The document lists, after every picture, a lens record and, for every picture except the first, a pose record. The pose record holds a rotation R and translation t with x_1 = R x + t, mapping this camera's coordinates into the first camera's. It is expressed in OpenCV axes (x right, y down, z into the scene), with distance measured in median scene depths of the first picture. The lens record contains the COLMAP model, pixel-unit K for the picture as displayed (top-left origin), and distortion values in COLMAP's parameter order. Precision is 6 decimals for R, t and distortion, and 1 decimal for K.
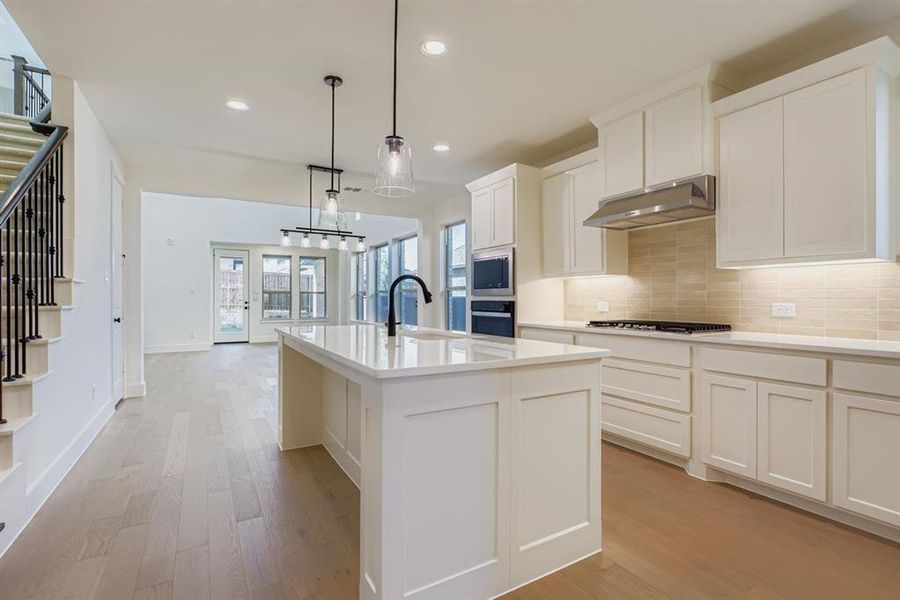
lens RADIAL K [[409.8, 0, 458.2], [0, 409.8, 301.5], [0, 0, 1]] dist [0.009080, 0.000932]
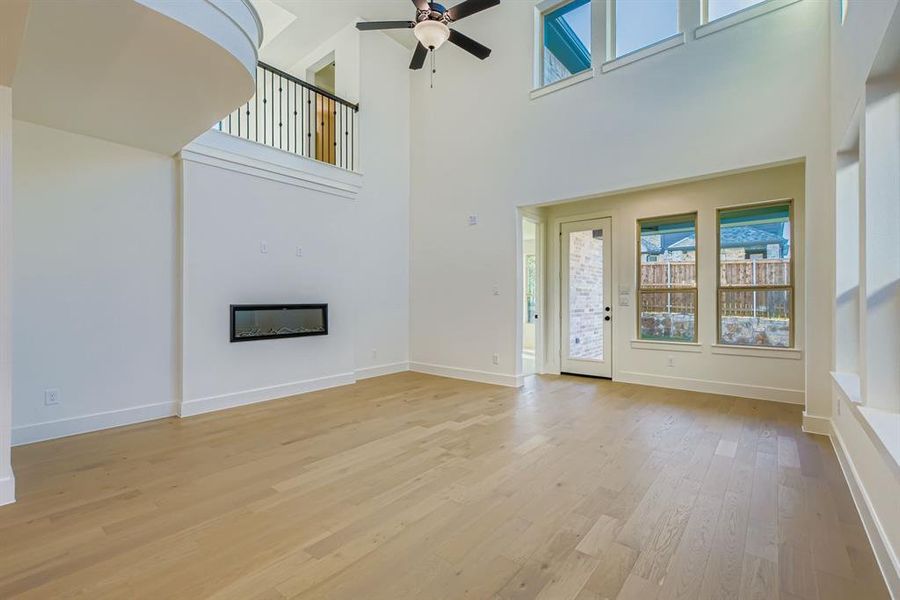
lens RADIAL K [[409.8, 0, 454.9], [0, 409.8, 294.9], [0, 0, 1]] dist [0.009080, 0.000932]
pose [[0.352657, -0.008258, -0.935716, -0.097961], [-0.006219, 0.999918, -0.011168, -0.012150], [0.935732, 0.009758, 0.352577, 0.868977]]
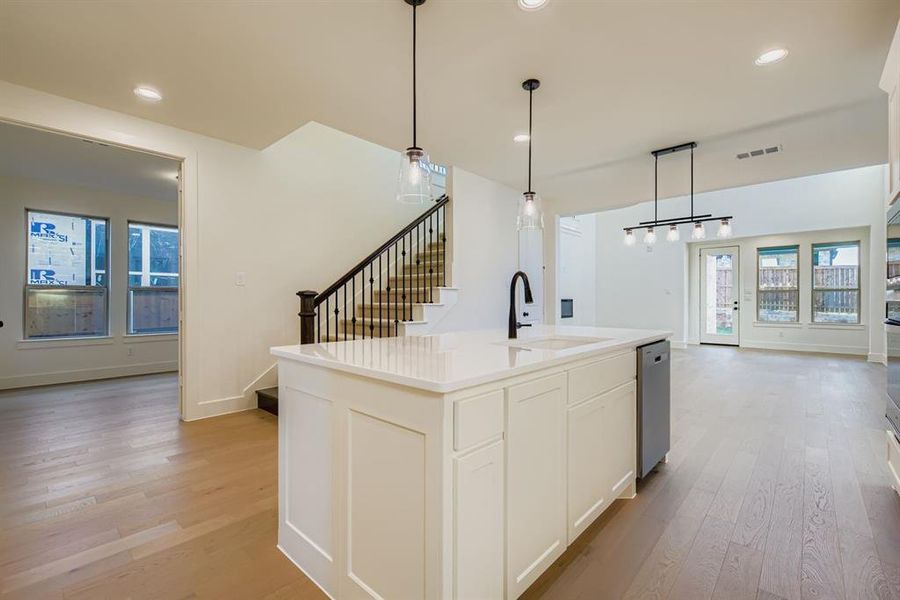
lens RADIAL K [[409.8, 0, 455.6], [0, 409.8, 297.2], [0, 0, 1]] dist [0.009080, 0.000932]
pose [[0.304054, -0.001932, -0.952653, 0.227779], [-0.006278, 0.999972, -0.004032, -0.002757], [0.952634, 0.007207, 0.304033, 0.193091]]
